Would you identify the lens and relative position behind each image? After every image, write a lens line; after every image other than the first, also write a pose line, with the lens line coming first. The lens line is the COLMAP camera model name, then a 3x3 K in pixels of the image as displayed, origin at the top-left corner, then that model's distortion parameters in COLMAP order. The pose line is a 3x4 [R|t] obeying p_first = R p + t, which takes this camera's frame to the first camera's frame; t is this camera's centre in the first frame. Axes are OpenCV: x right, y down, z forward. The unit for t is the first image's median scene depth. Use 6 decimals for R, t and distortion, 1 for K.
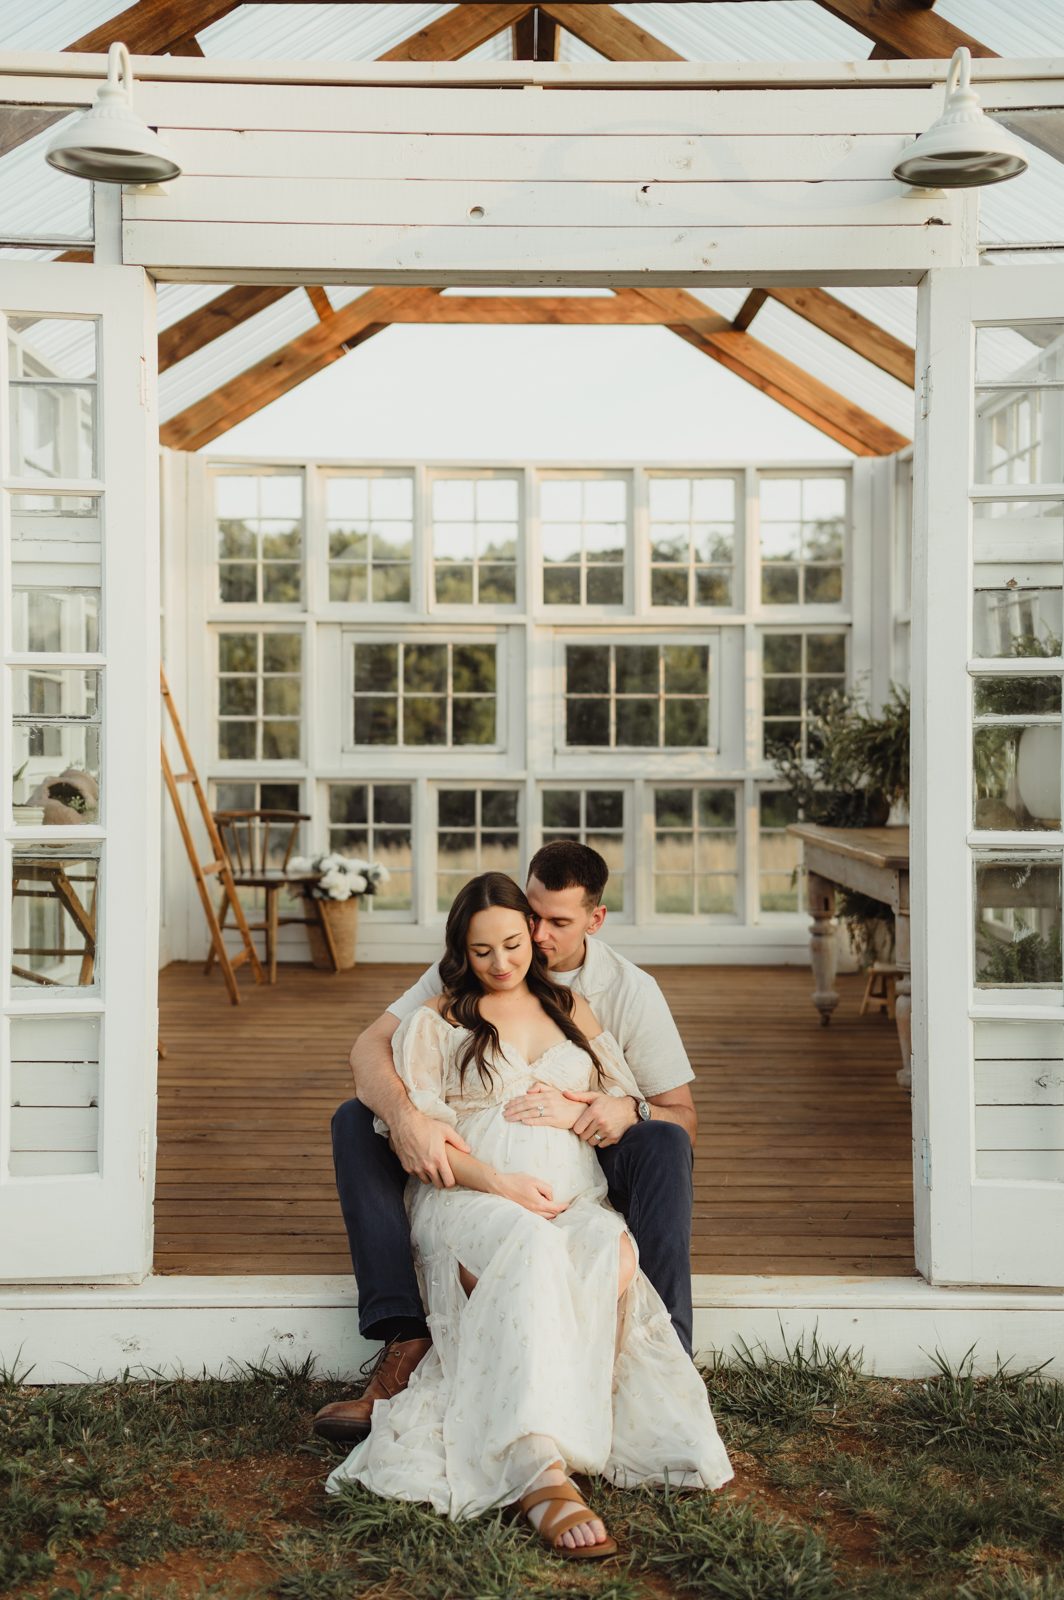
lens RADIAL K [[1710.7, 0, 547.5], [0, 1710.7, 747.8], [0, 0, 1]] dist [0.108250, 0.000000]
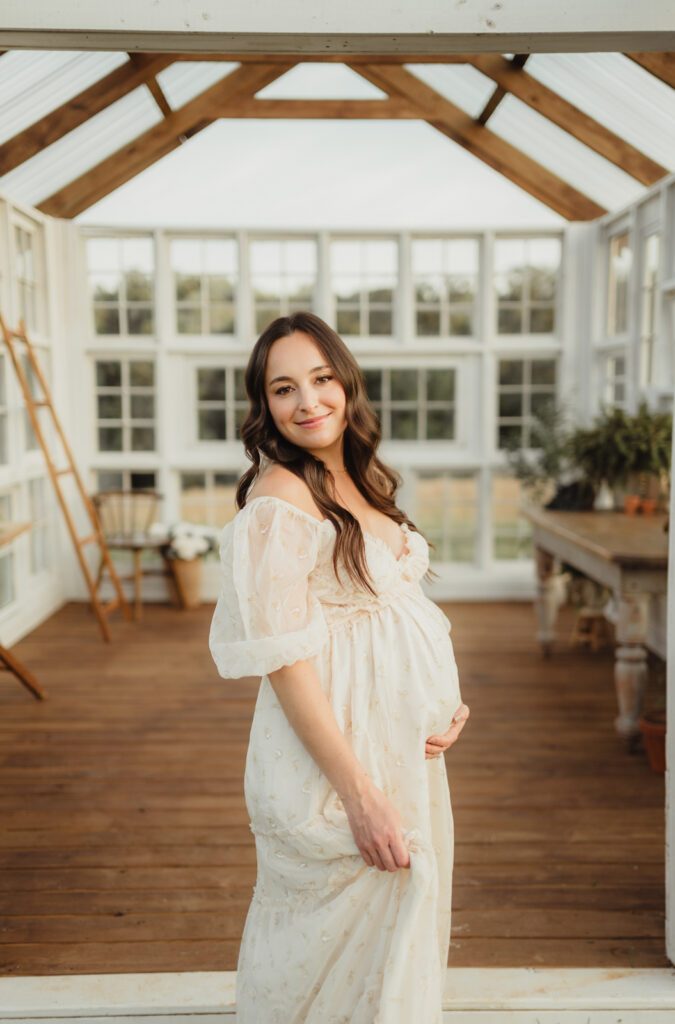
lens RADIAL K [[1061.6, 0, 353.1], [0, 1061.6, 515.8], [0, 0, 1]] dist [0.113873, 0.000000]
pose [[0.999904, -0.007113, 0.011890, 0.001010], [0.005923, 0.995237, 0.097301, -0.026158], [-0.012526, -0.097221, 0.995184, 0.156140]]
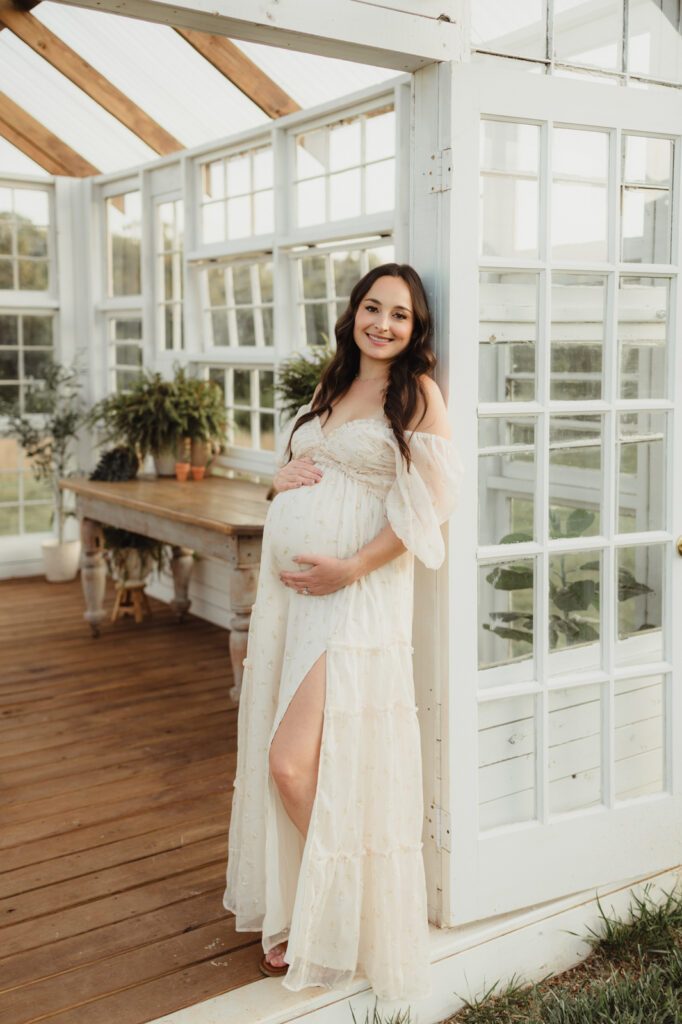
lens RADIAL K [[1094.8, 0, 374.7], [0, 1094.8, 433.9], [0, 0, 1]] dist [0.108250, 0.000000]
pose [[0.818613, -0.041286, 0.572860, -0.112248], [0.000711, 0.997485, 0.070871, -0.038761], [-0.574346, -0.057608, 0.816583, 0.193743]]
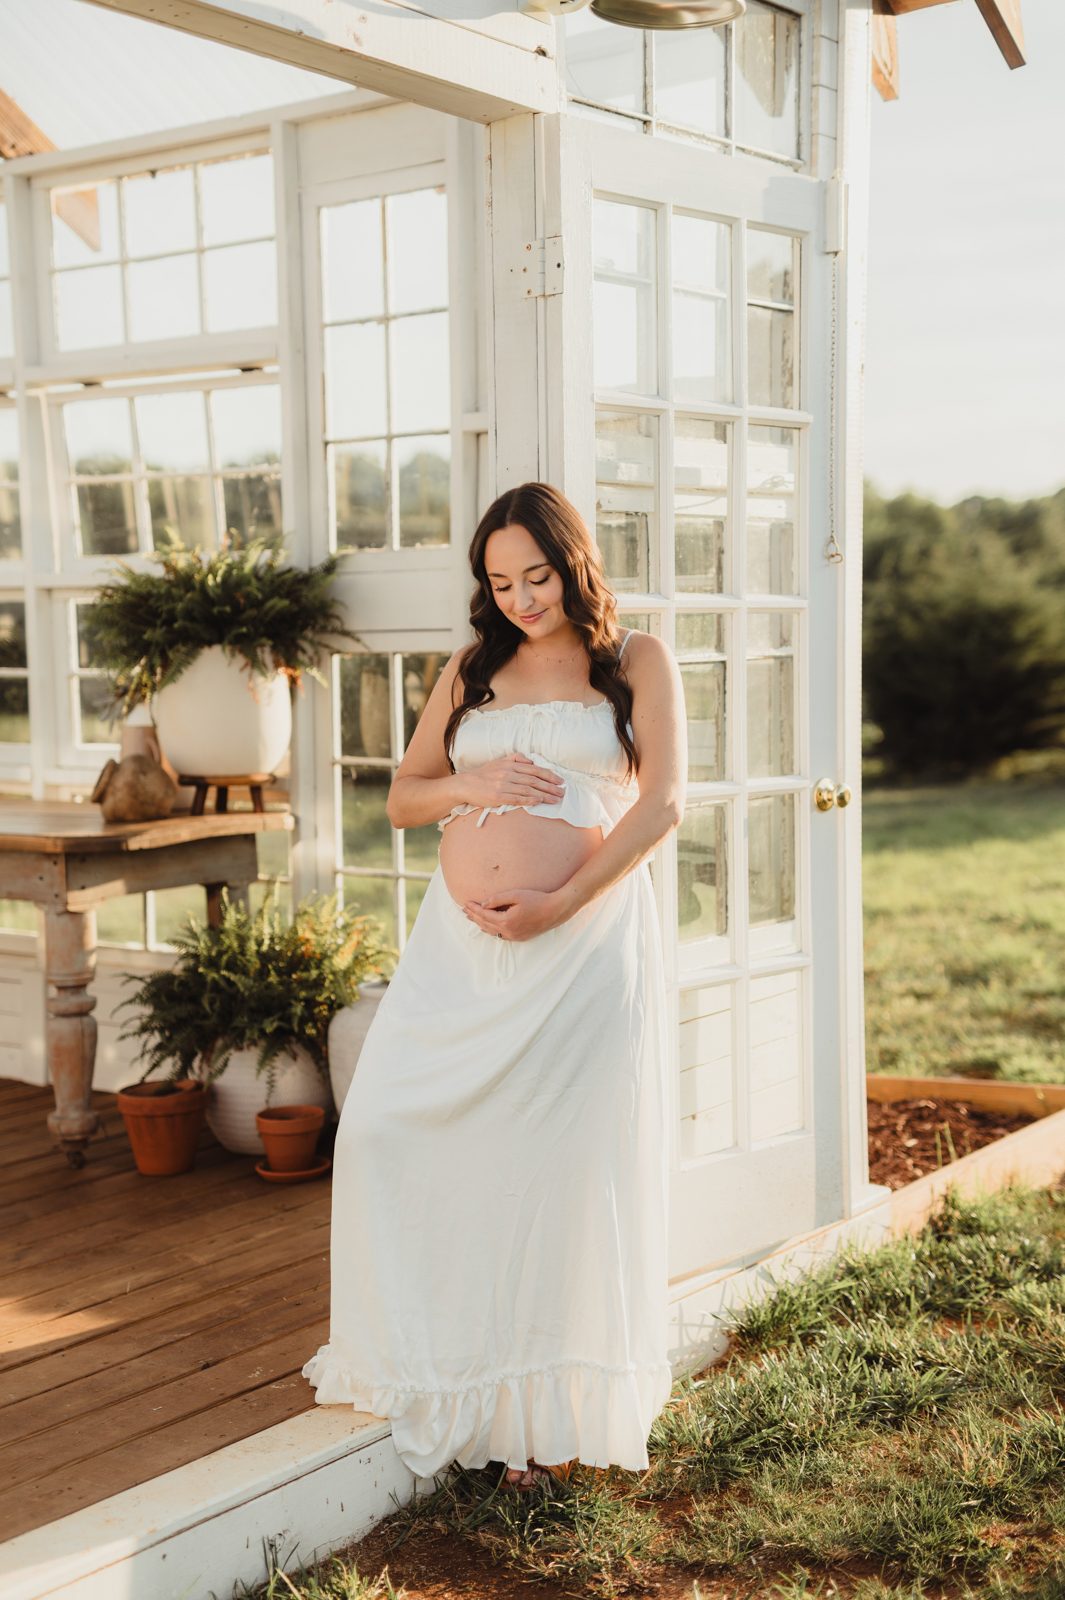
lens RADIAL K [[2183.4, 0, 515.8], [0, 2183.4, 825.2], [0, 0, 1]] dist [0.200286, 0.000000]
pose [[0.593485, -0.075757, 0.801272, -0.302810], [0.015474, 0.996450, 0.082749, -0.012891], [-0.804696, -0.036712, 0.592550, 0.172973]]
